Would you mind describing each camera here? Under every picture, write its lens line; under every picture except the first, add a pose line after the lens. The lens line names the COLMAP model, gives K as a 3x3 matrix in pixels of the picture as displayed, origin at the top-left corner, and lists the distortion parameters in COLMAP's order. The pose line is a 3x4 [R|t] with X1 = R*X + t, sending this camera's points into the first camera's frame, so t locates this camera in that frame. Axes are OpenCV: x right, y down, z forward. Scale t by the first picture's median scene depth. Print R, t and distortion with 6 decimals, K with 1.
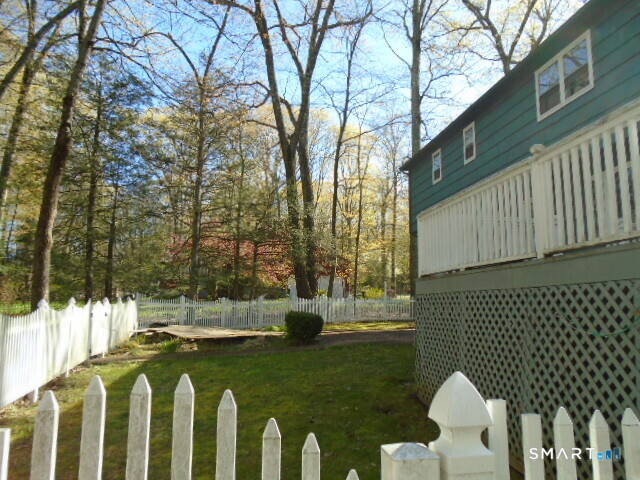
lens RADIAL K [[488.7, 0, 320.0], [0, 488.7, 240.0], [0, 0, 1]] dist [-0.010164, 0.002494]
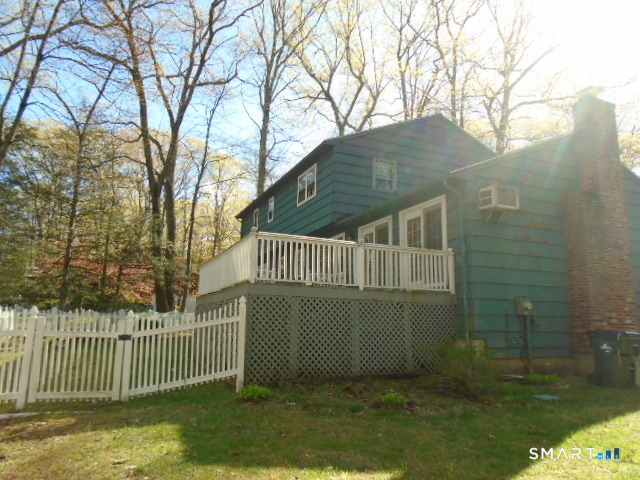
lens RADIAL K [[488.7, 0, 320.0], [0, 488.7, 240.0], [0, 0, 1]] dist [-0.010164, 0.002494]
pose [[0.968052, 0.052146, 0.245269, 0.036302], [-0.041794, 0.998009, -0.047229, -0.015946], [-0.247244, 0.035469, 0.968304, -0.229846]]
